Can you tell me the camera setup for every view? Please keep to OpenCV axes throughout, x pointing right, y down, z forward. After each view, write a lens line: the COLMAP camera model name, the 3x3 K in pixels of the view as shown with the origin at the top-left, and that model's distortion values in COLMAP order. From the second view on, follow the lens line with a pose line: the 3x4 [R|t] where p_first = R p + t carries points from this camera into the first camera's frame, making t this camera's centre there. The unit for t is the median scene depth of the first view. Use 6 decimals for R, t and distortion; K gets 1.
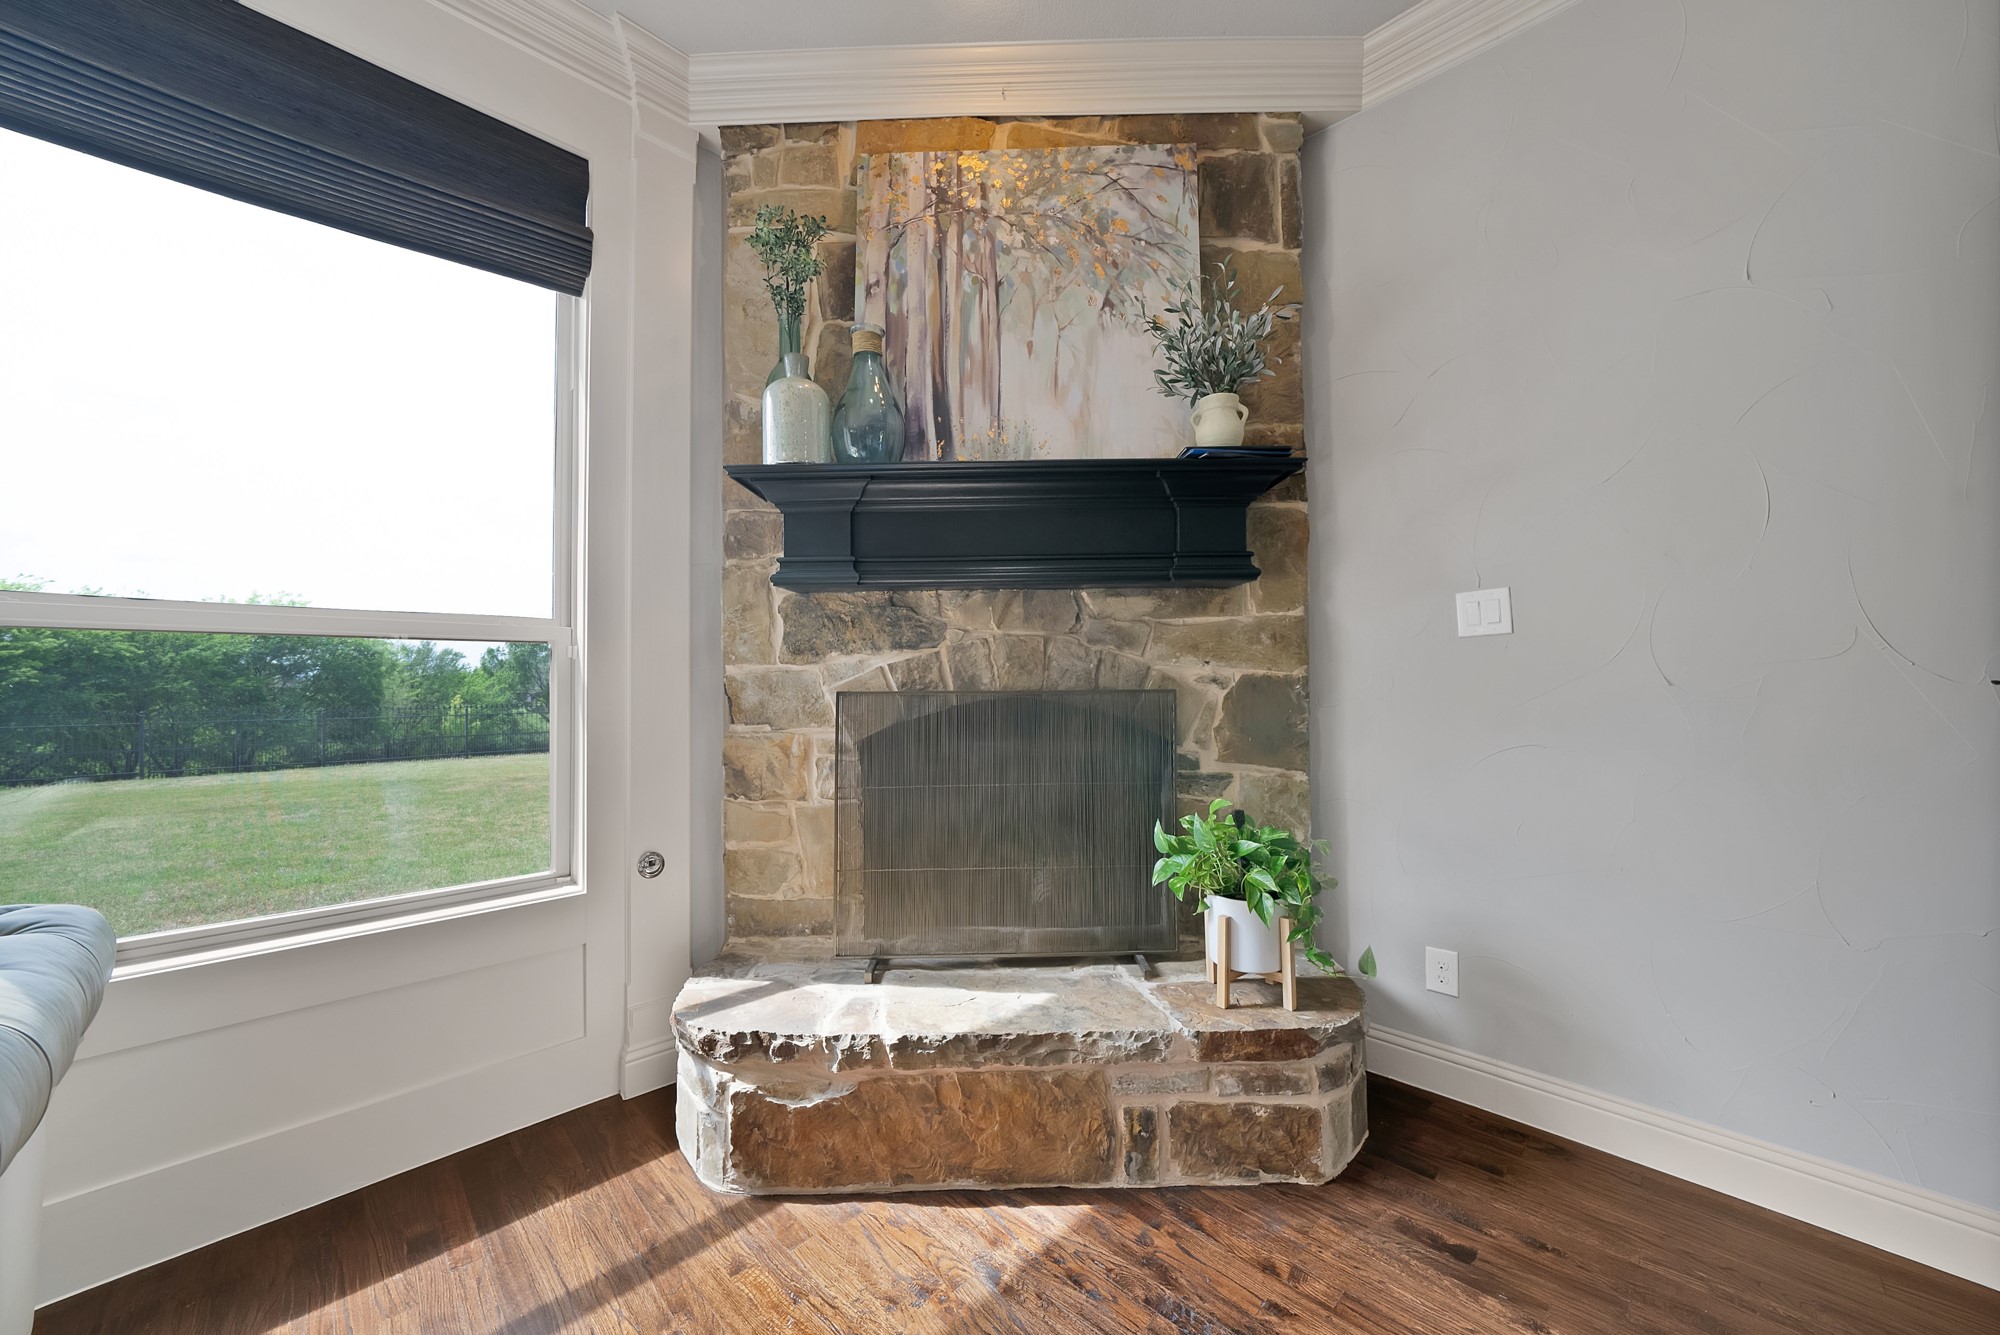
lens RADIAL K [[714.6, 0, 994.5], [0, 714.6, 674.8], [0, 0, 1]] dist [-0.019050, 0.000419]
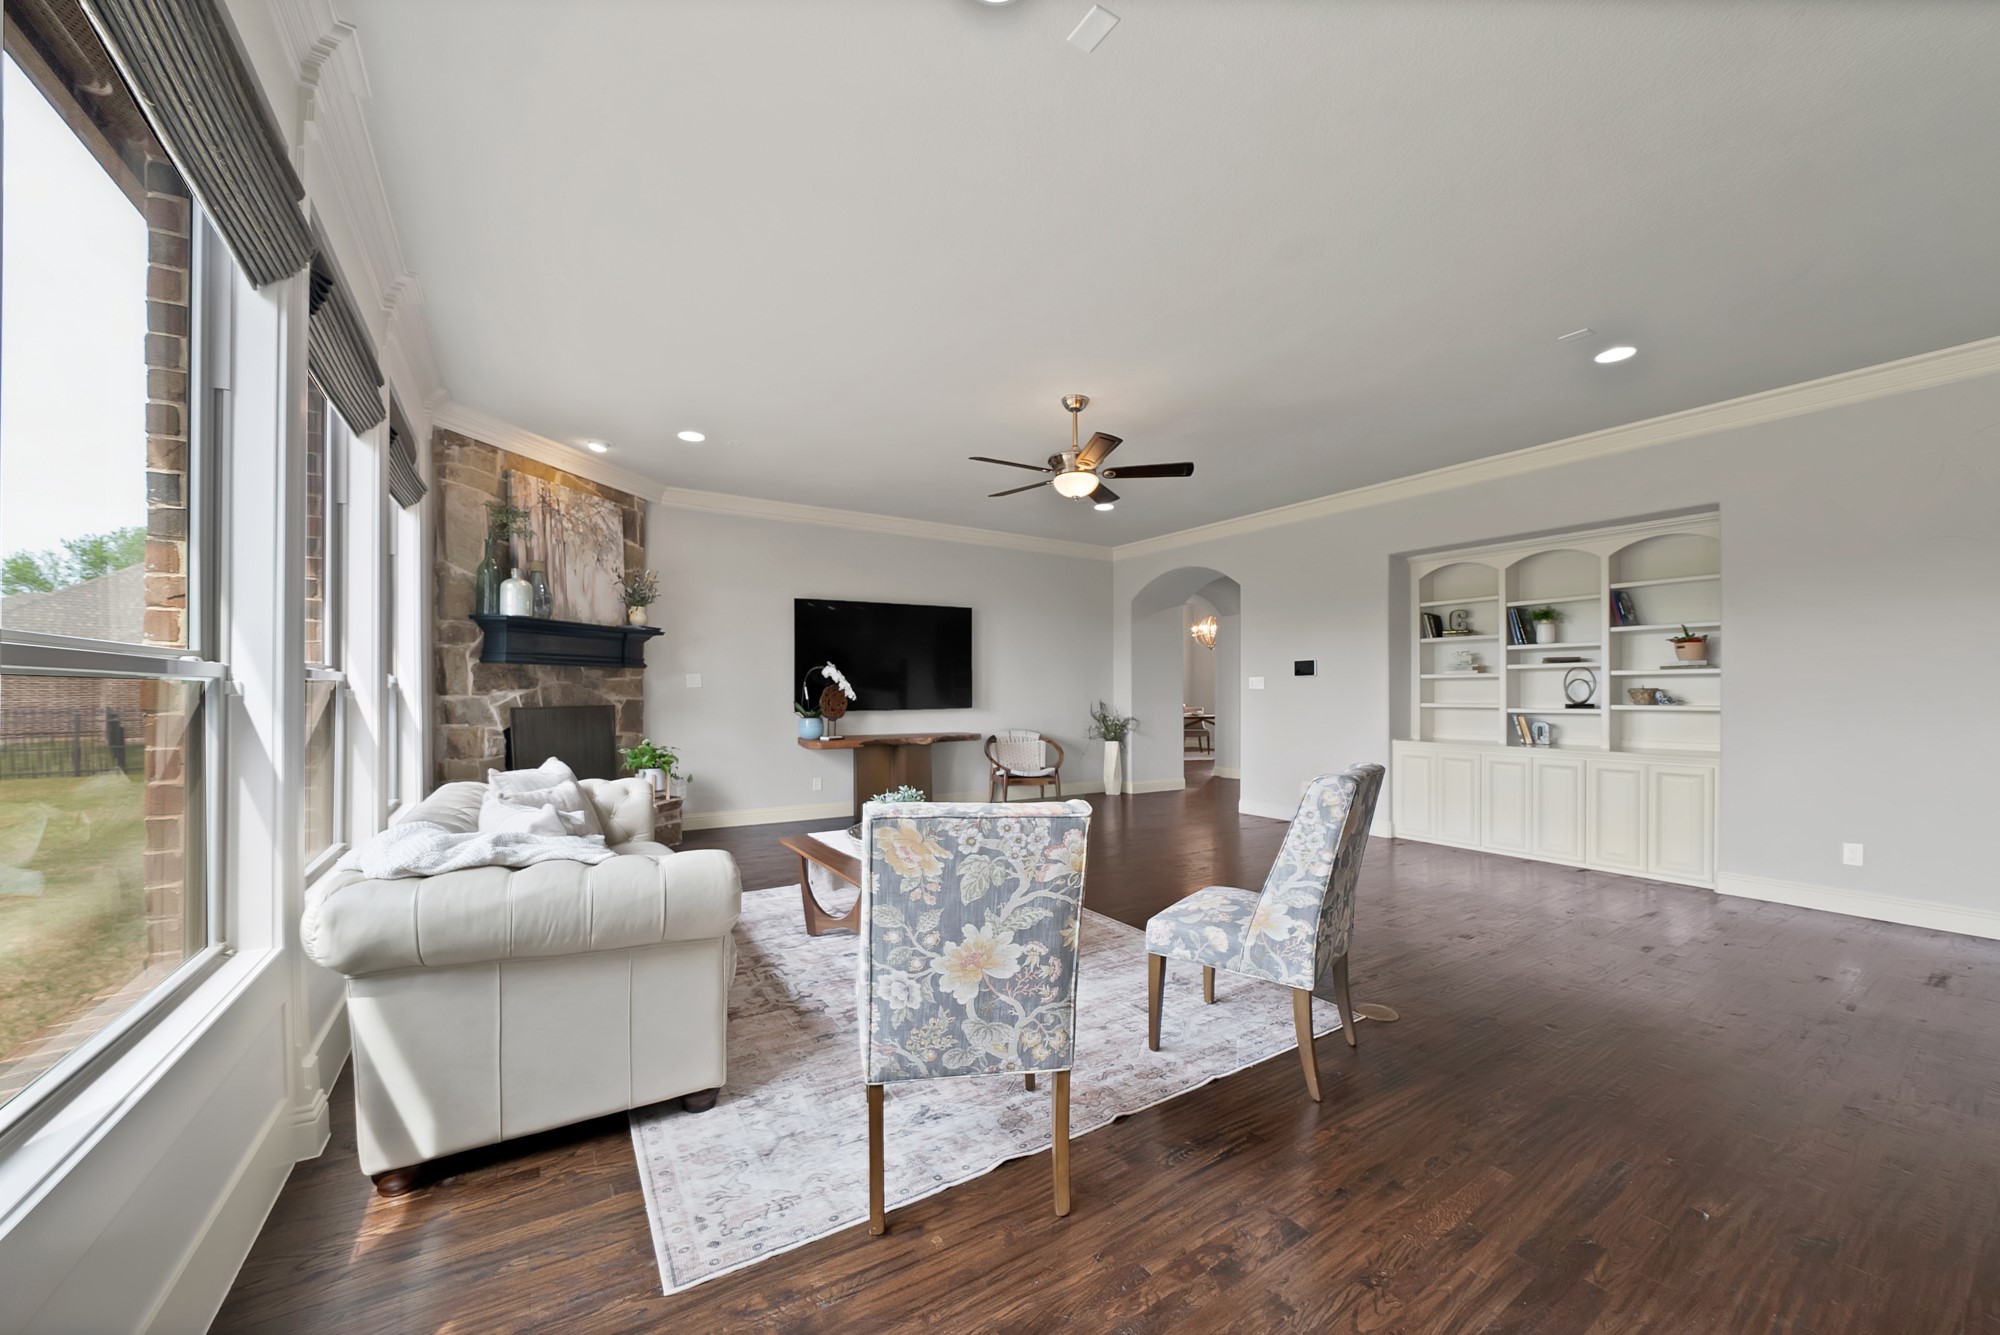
lens RADIAL K [[735.5, 0, 994.7], [0, 735.5, 690.2], [0, 0, 1]] dist [0.000305, 0.000095]
pose [[0.226339, 0.010054, 0.973997, -2.129805], [-0.016406, 0.999844, -0.006508, -0.041405], [-0.973910, -0.014506, 0.226469, -1.048882]]
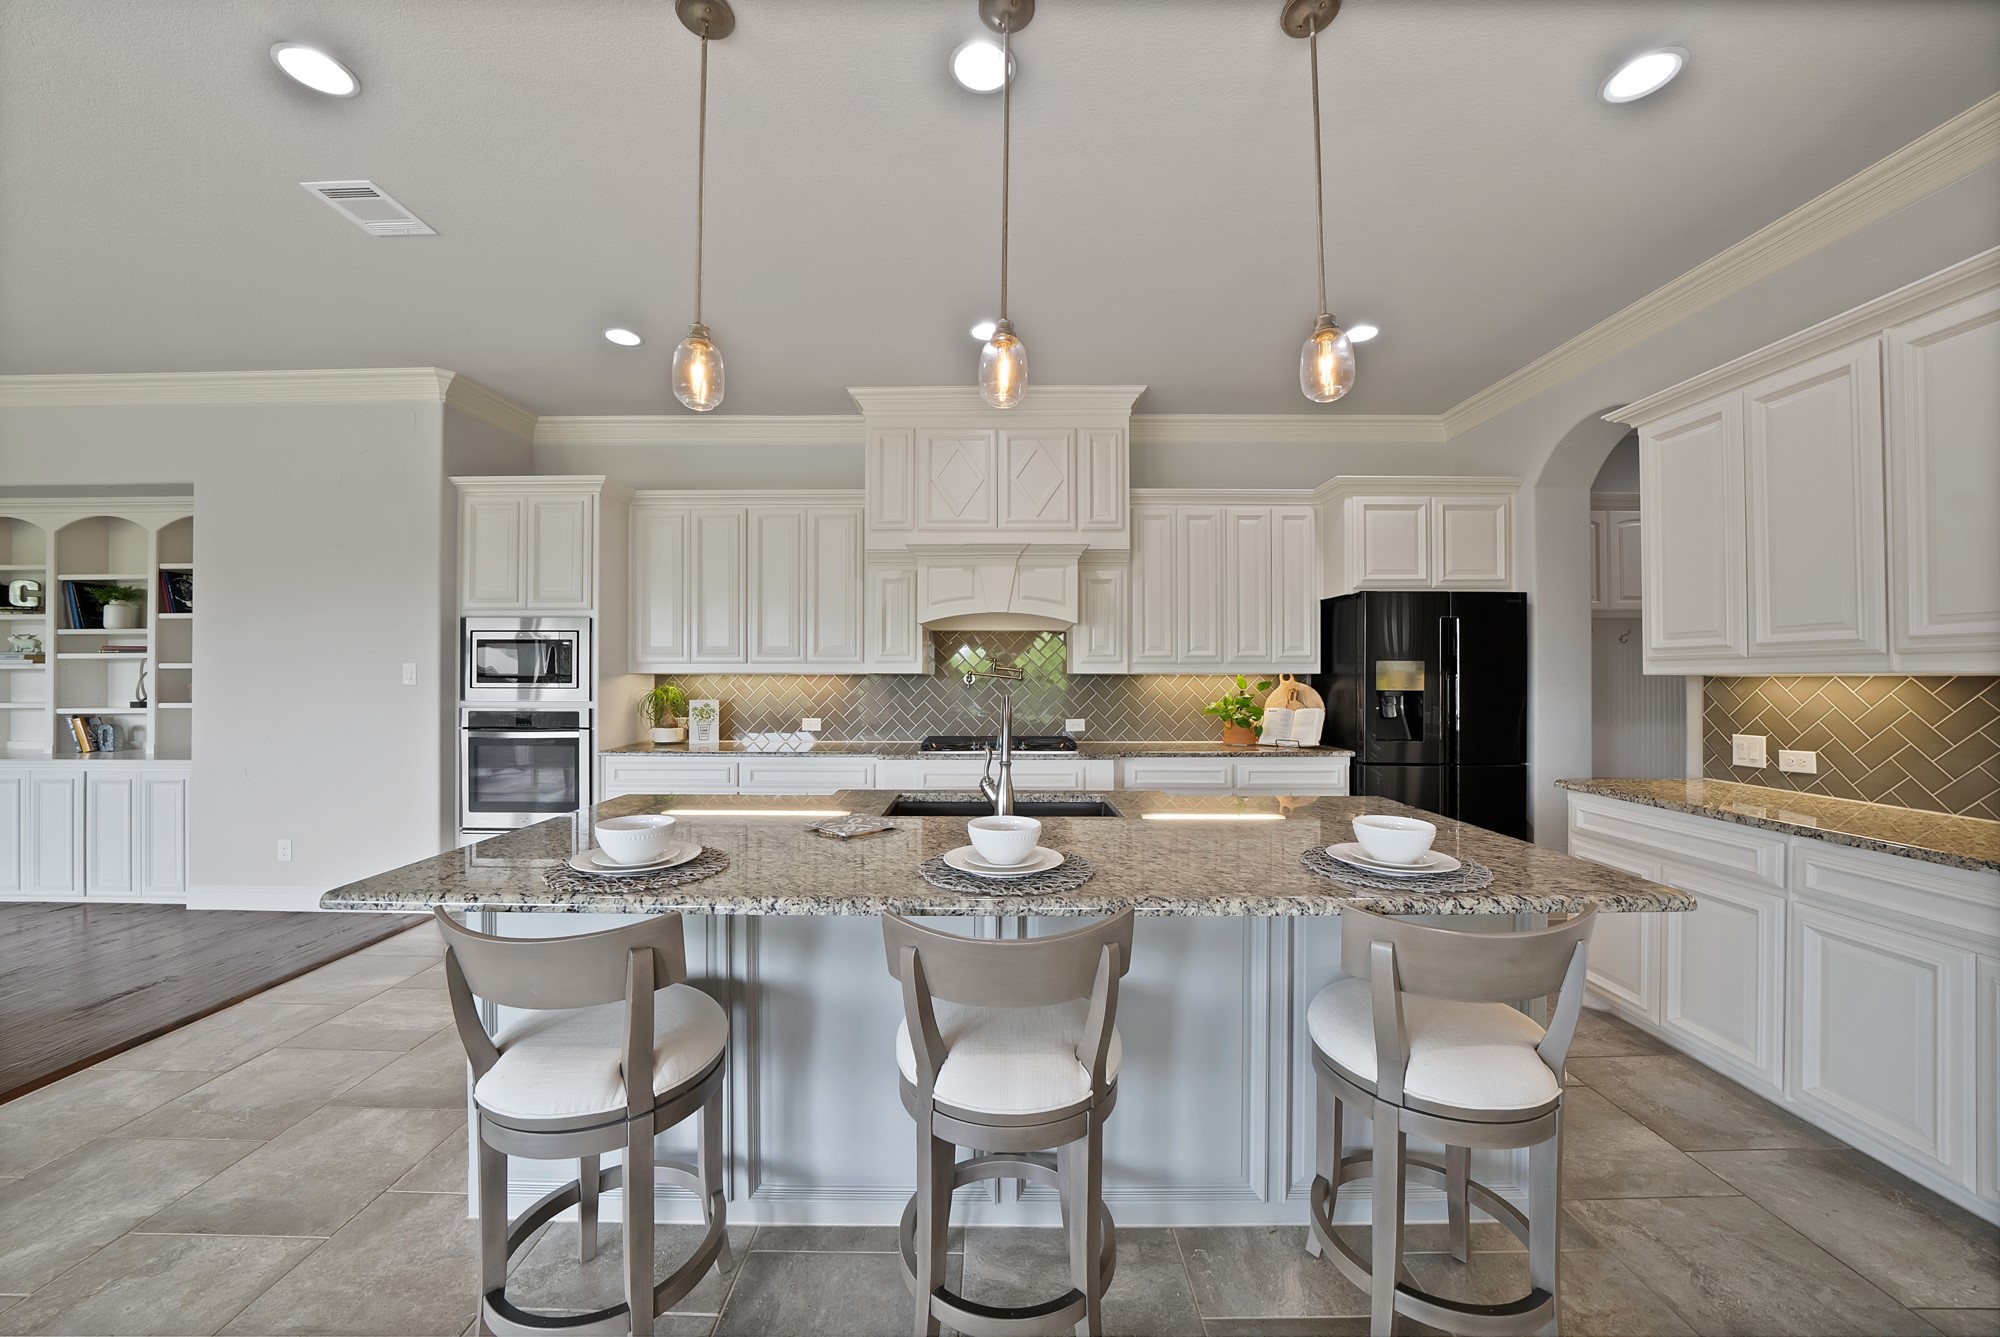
lens RADIAL K [[714.6, 0, 994.5], [0, 714.6, 675.8], [0, 0, 1]] dist [-0.019050, 0.000419]
pose [[-0.701182, 0.007905, 0.712939, -2.397122], [-0.006984, 0.999814, -0.017955, -0.100683], [-0.712949, -0.017570, -0.700996, -2.797343]]
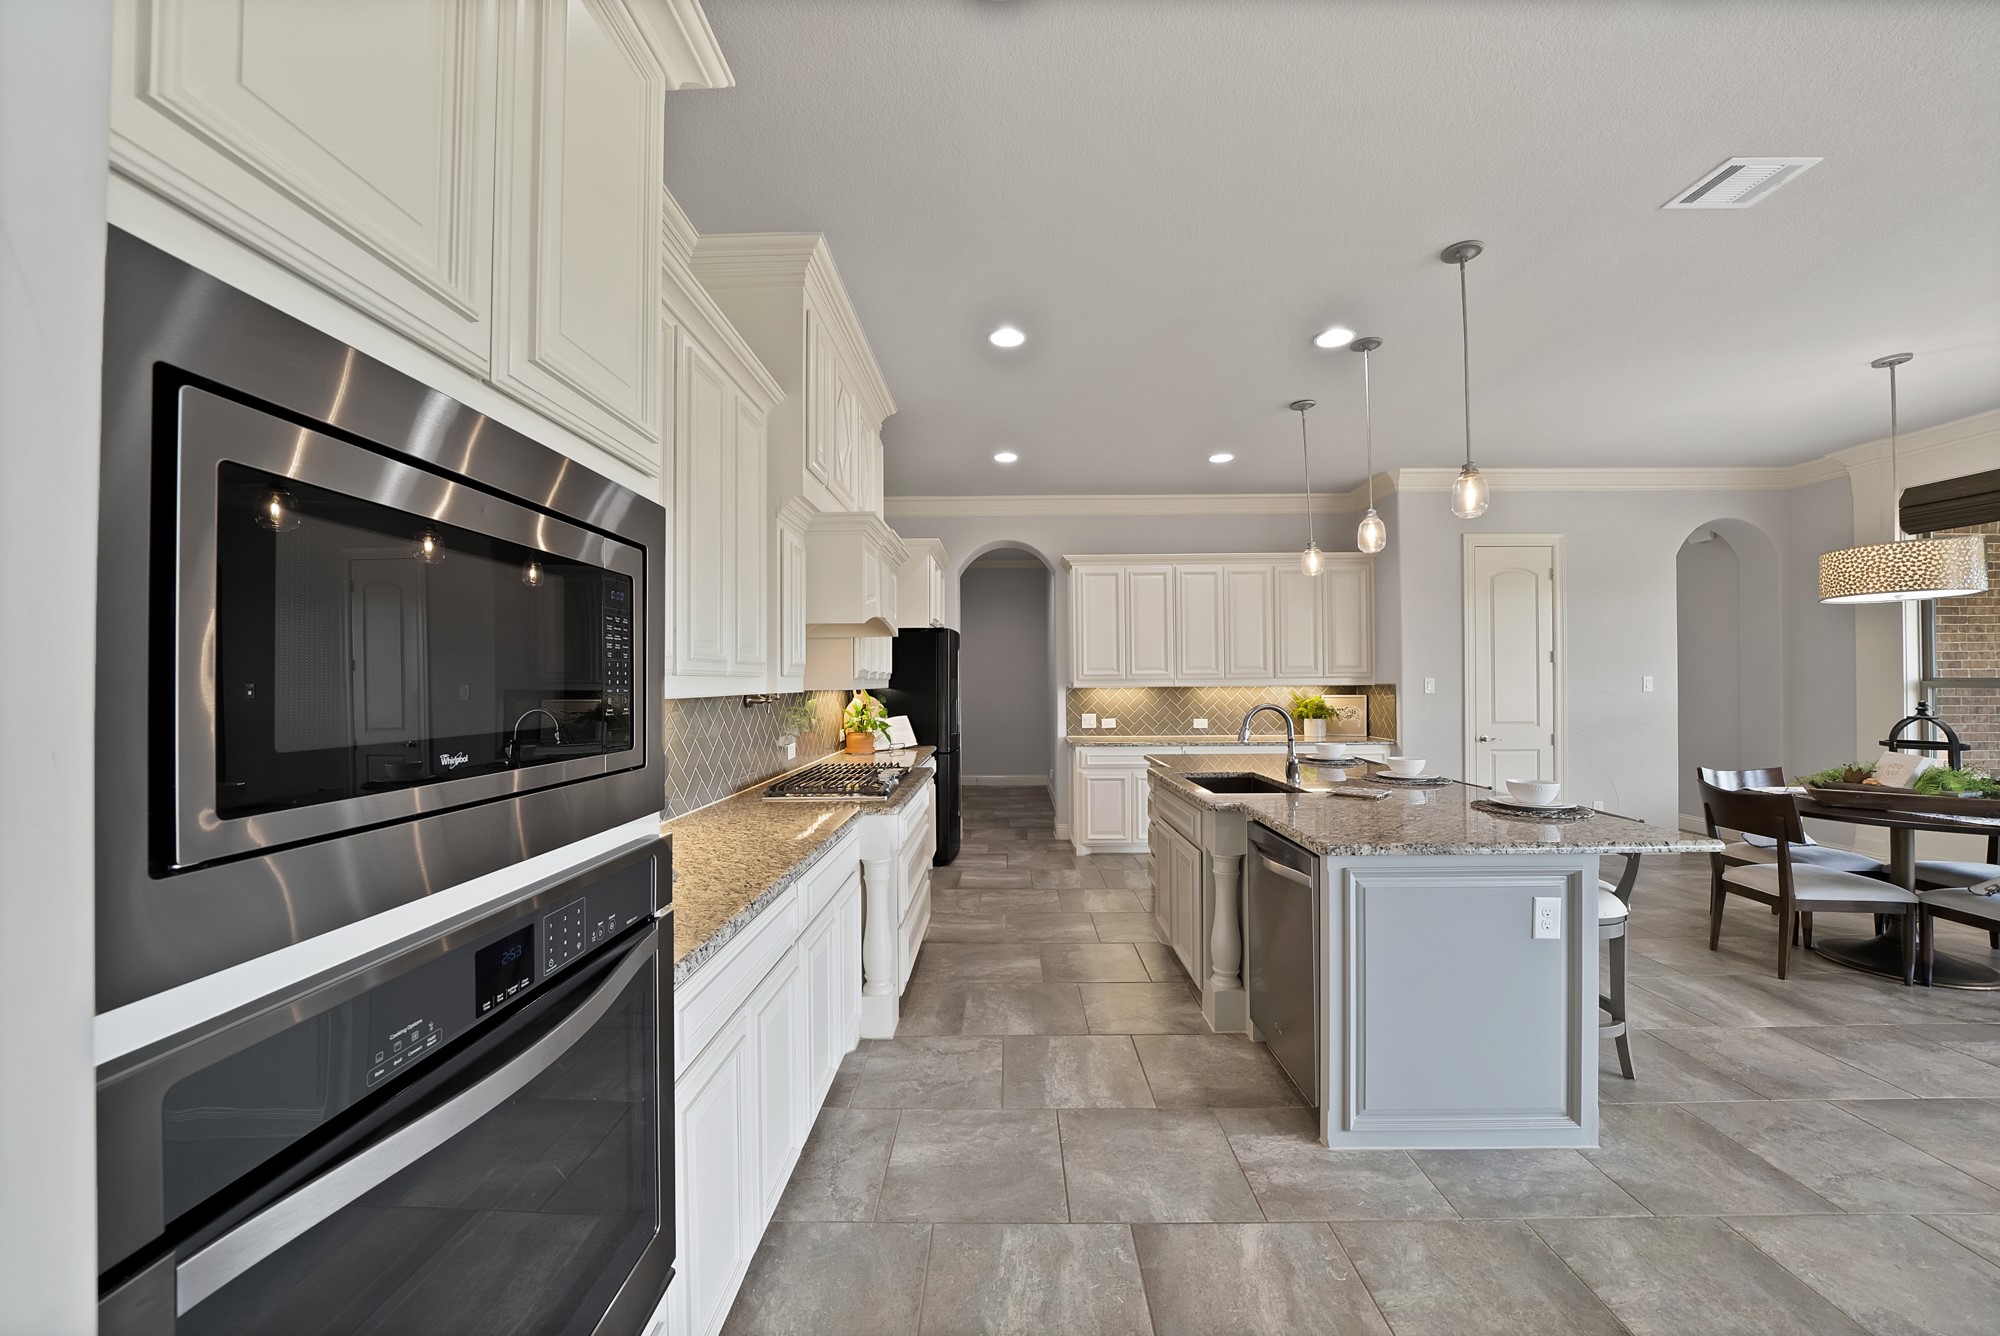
lens RADIAL K [[714.6, 0, 994.5], [0, 714.6, 675.3], [0, 0, 1]] dist [-0.019050, 0.000419]
pose [[-0.721278, 0.005358, -0.692625, -0.132360], [0.023706, 0.999575, -0.016954, -0.143548], [0.692240, -0.028648, -0.721098, -2.820683]]
